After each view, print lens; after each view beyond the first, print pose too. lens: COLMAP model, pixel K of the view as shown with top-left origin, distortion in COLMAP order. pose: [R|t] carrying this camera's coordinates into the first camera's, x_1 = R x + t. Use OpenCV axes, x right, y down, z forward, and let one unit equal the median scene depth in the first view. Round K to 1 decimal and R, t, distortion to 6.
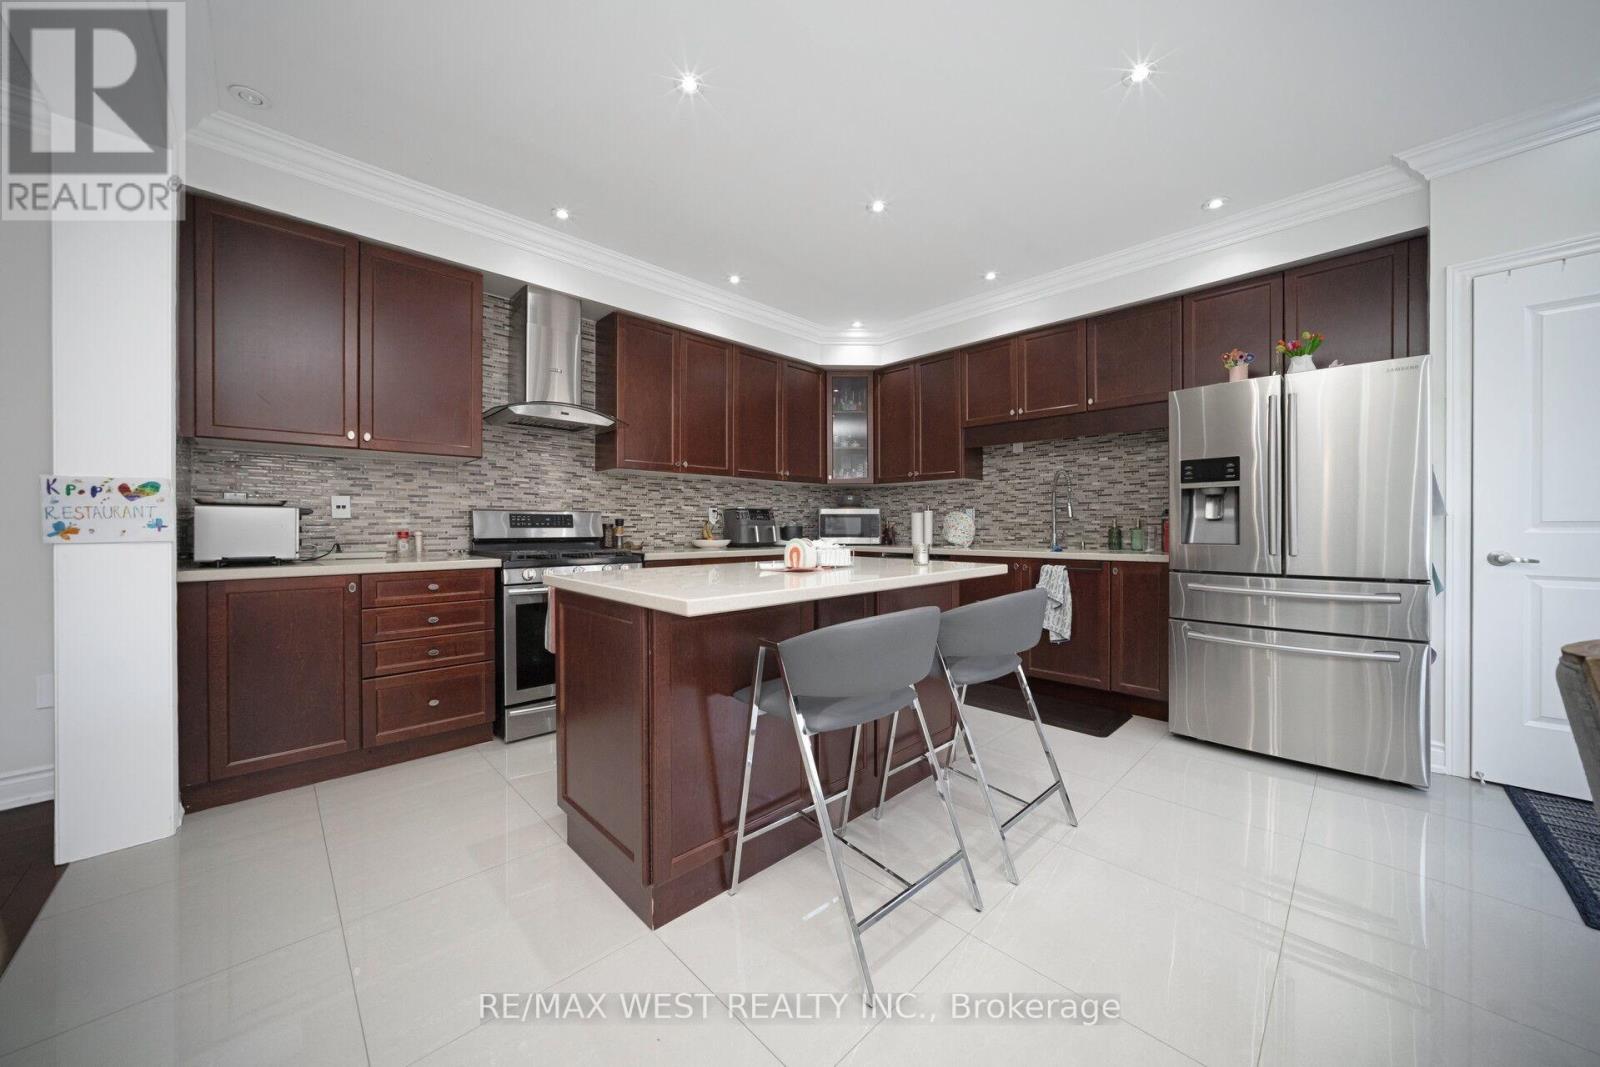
lens RADIAL K [[566.6, 0, 804.6], [0, 566.6, 527.4], [0, 0, 1]] dist [-0.009007, 0.000095]
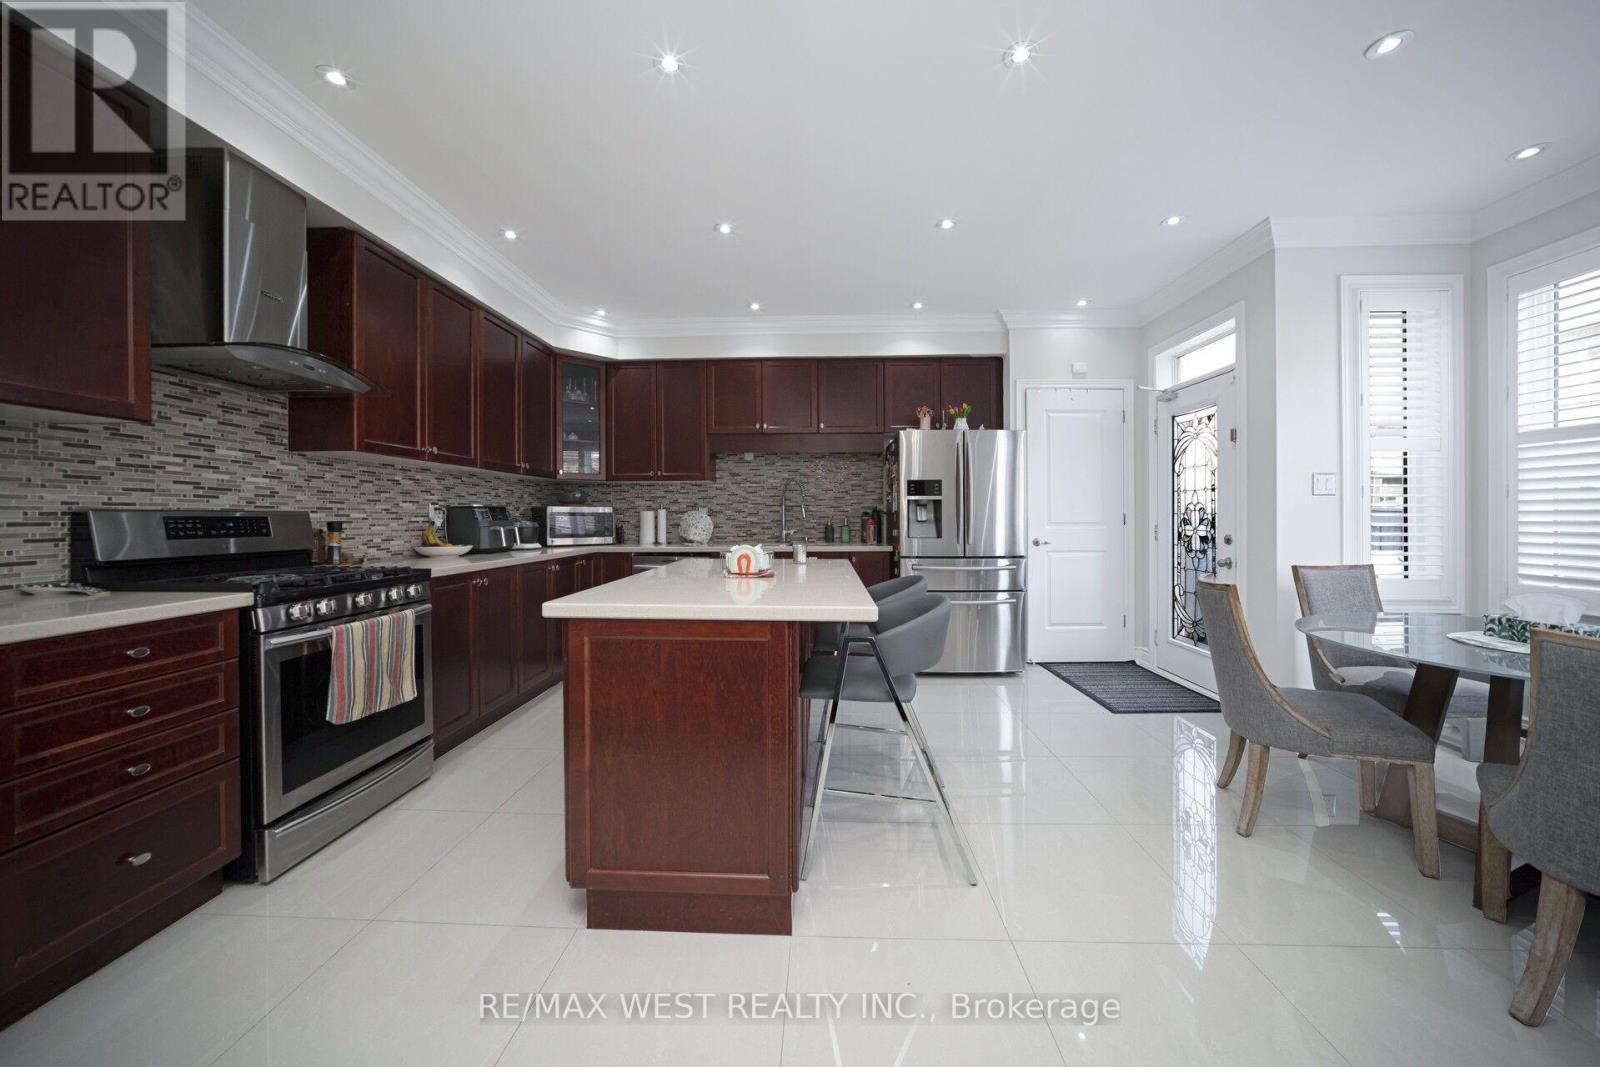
lens RADIAL K [[567.6, 0, 798.8], [0, 567.6, 517.3], [0, 0, 1]] dist [-0.020108, 0.000101]
pose [[0.730144, -0.002997, 0.683287, -0.381992], [0.003627, 0.999993, 0.000510, -0.018739], [-0.683284, 0.002106, 0.730150, 0.103695]]
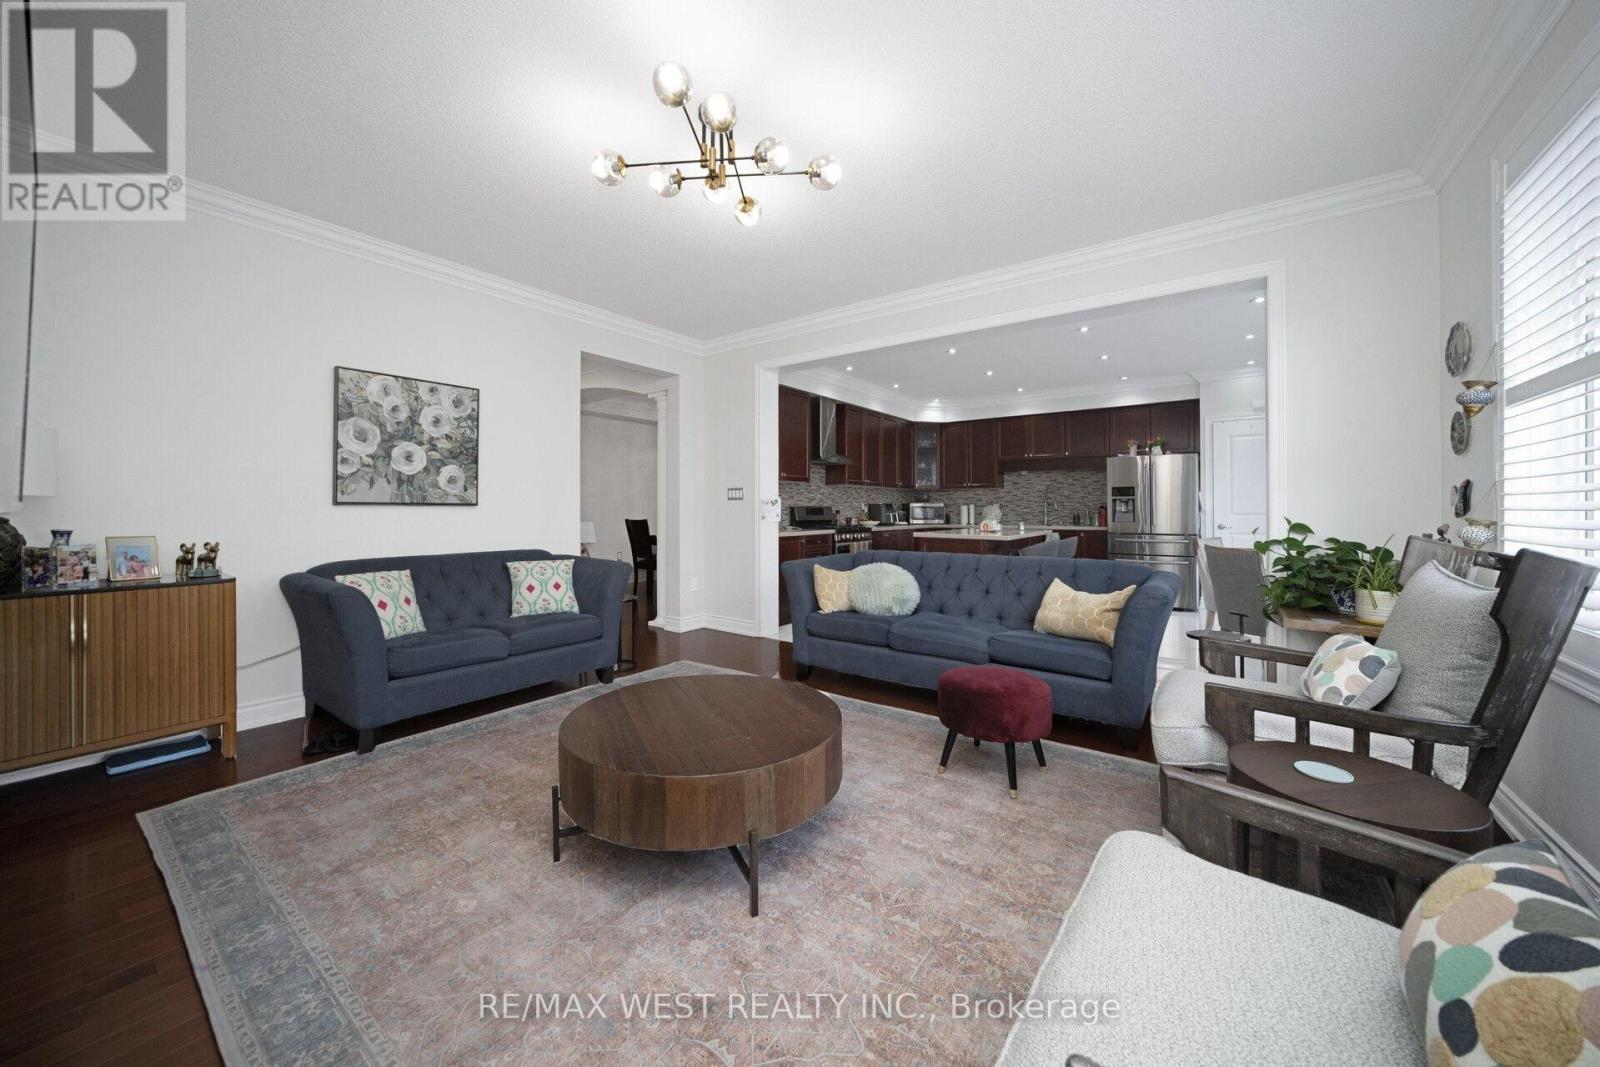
lens RADIAL K [[574.7, 0, 795.1], [0, 574.7, 497.8], [0, 0, 1]] dist [-0.024969, 0.000002]
pose [[0.988739, 0.002603, 0.149629, -0.758198], [0.000696, 0.999758, -0.021992, -0.014422], [-0.149650, 0.021849, 0.988498, -0.880595]]
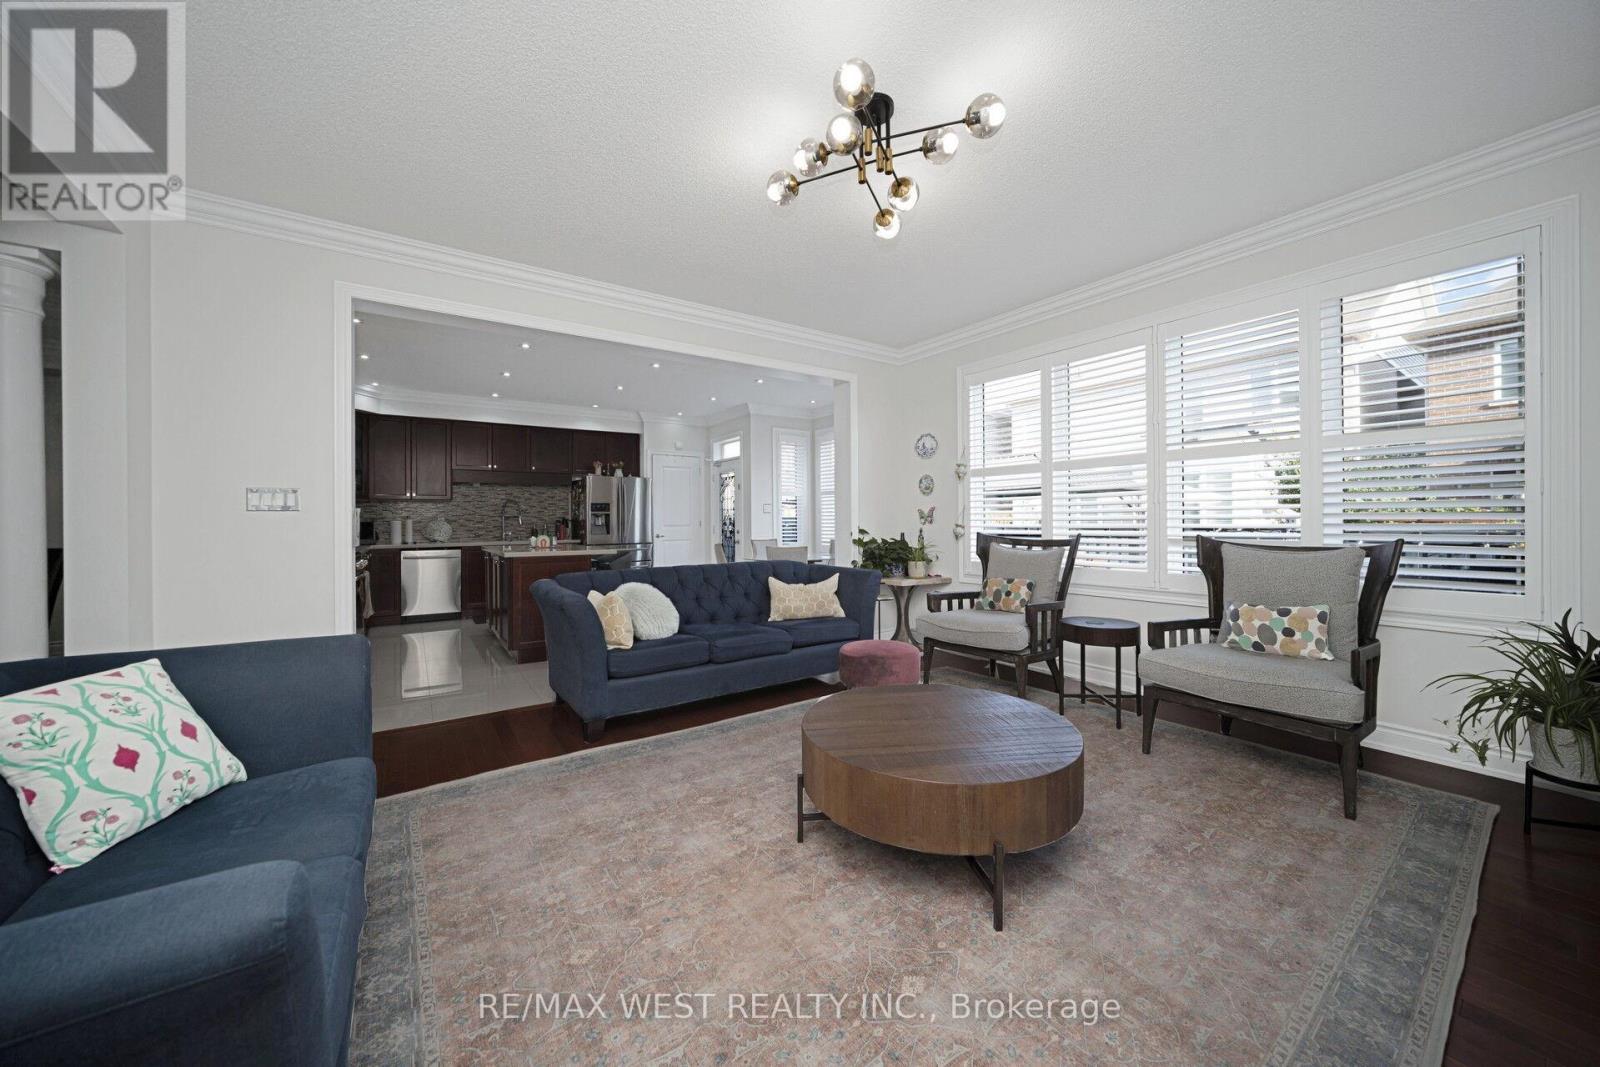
lens RADIAL K [[567.6, 0, 798.8], [0, 567.6, 517.3], [0, 0, 1]] dist [-0.020108, 0.000101]
pose [[0.166117, 0.003384, 0.986100, -1.319457], [0.011999, 0.999913, -0.005453, -0.018730], [-0.986033, 0.012738, 0.166062, -0.292708]]
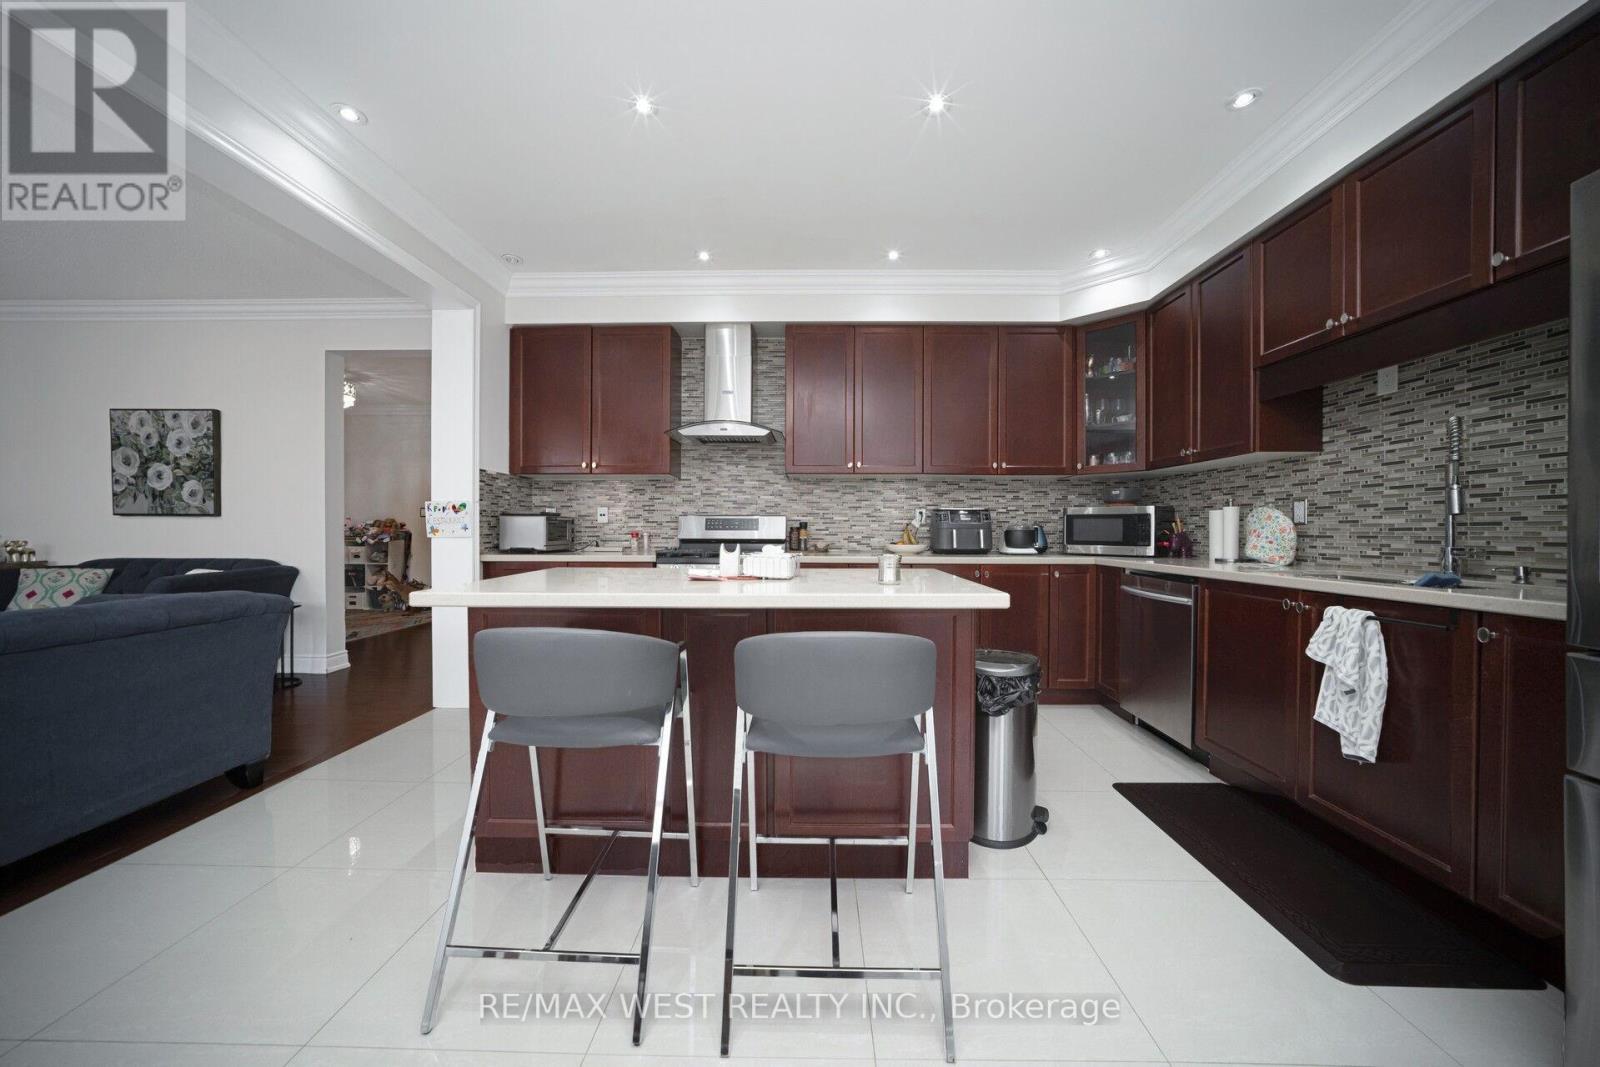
lens RADIAL K [[567.6, 0, 800.0], [0, 567.6, 533.5], [0, 0, 1]] dist [-0.040634, 0.015279]
pose [[0.700357, 0.008090, -0.713747, 0.412256], [-0.004866, 0.999967, 0.006560, -0.001325], [0.713777, -0.001121, 0.700373, 0.268844]]
